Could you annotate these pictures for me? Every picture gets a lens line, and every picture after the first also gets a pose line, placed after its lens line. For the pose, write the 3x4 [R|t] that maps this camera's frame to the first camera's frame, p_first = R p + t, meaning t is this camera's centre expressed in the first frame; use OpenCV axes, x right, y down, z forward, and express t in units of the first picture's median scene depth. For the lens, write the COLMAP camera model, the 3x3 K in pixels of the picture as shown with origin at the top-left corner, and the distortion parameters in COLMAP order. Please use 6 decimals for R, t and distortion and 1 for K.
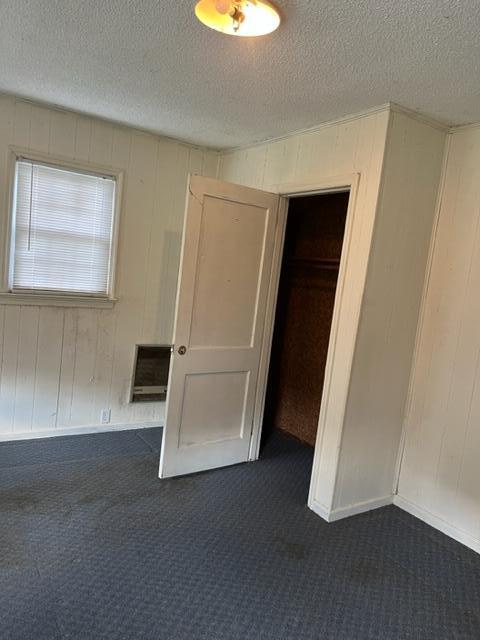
lens RADIAL K [[480.8, 0, 239.8], [0, 480.8, 327.7], [0, 0, 1]] dist [0.057074, -0.090983]
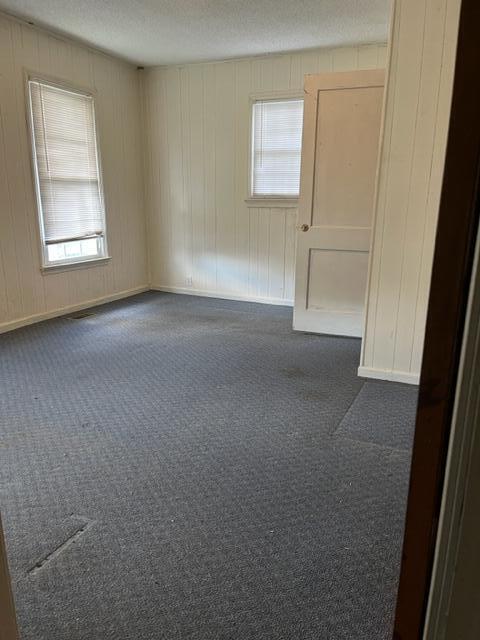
lens RADIAL K [[488.3, 0, 240.0], [0, 488.3, 320.0], [0, 0, 1]] dist [0.071269, -0.105066]
pose [[0.548354, 0.107868, -0.829260, 0.794499], [-0.057319, 0.994162, 0.091416, 0.162817], [0.834280, -0.002596, 0.551335, 0.146158]]
